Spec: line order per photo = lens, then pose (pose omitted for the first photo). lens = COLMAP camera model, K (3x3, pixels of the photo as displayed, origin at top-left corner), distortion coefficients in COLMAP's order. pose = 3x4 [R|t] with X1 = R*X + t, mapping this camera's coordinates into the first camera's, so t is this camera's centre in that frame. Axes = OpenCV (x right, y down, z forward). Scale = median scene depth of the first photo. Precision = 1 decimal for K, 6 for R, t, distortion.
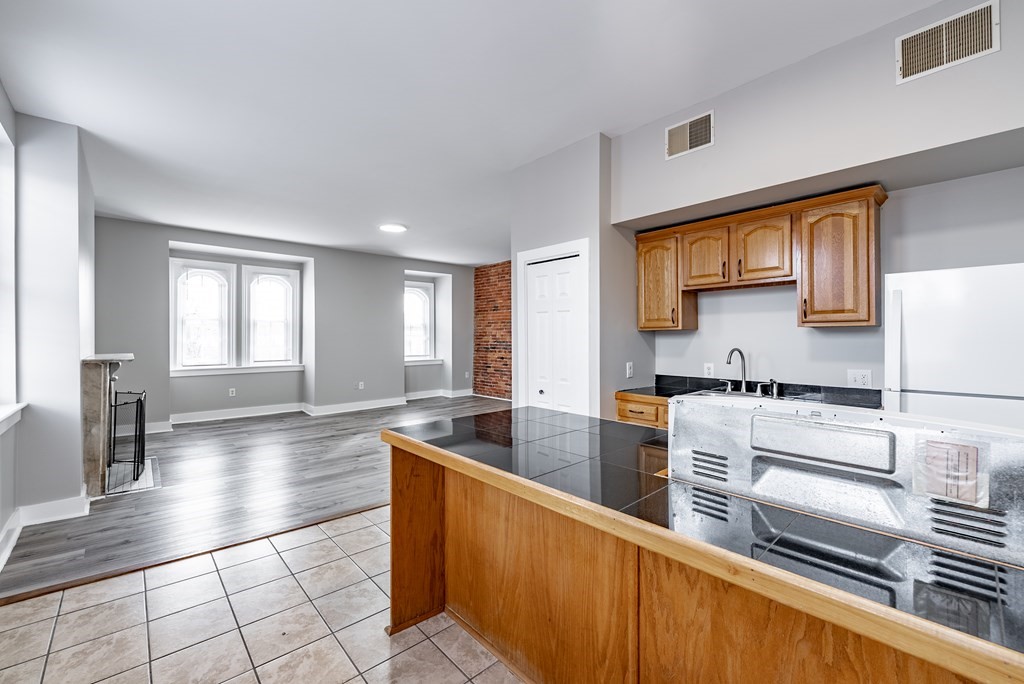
lens RADIAL K [[400.8, 0, 533.7], [0, 400.8, 339.0], [0, 0, 1]] dist [-0.013402, -0.000039]
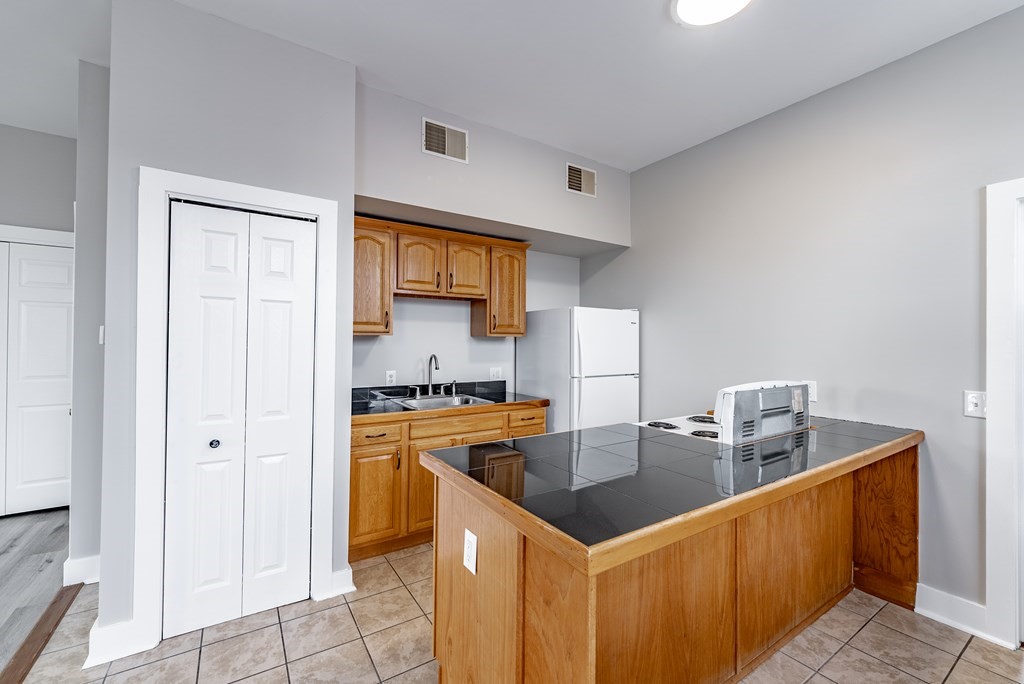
lens RADIAL K [[417.2, 0, 503.9], [0, 417.2, 337.0], [0, 0, 1]] dist [0.000095, 0.000184]
pose [[0.224730, 0.013172, 0.974332, -0.439092], [-0.007847, 0.999901, -0.011707, -0.009622], [-0.974389, -0.005015, 0.224812, 0.469890]]
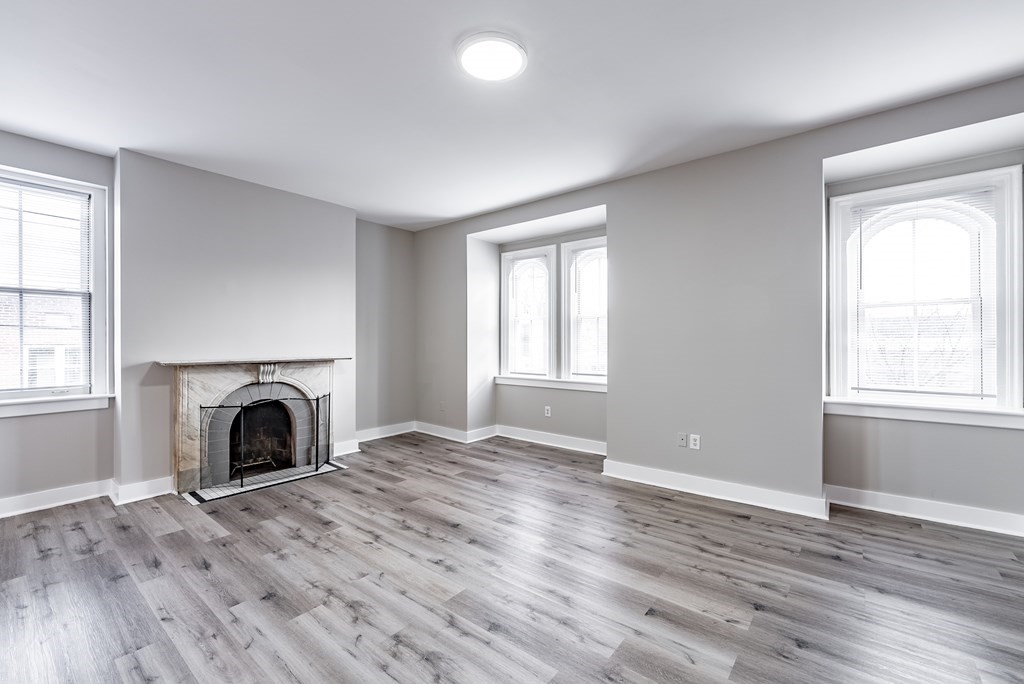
lens RADIAL K [[428.3, 0, 532.8], [0, 428.3, 341.8], [0, 0, 1]] dist [-0.000710, -0.000149]
pose [[0.117736, -0.000062, -0.993045, 0.108354], [-0.000775, 1.000000, -0.000155, -0.002787], [0.993045, 0.000788, 0.117736, 1.527932]]
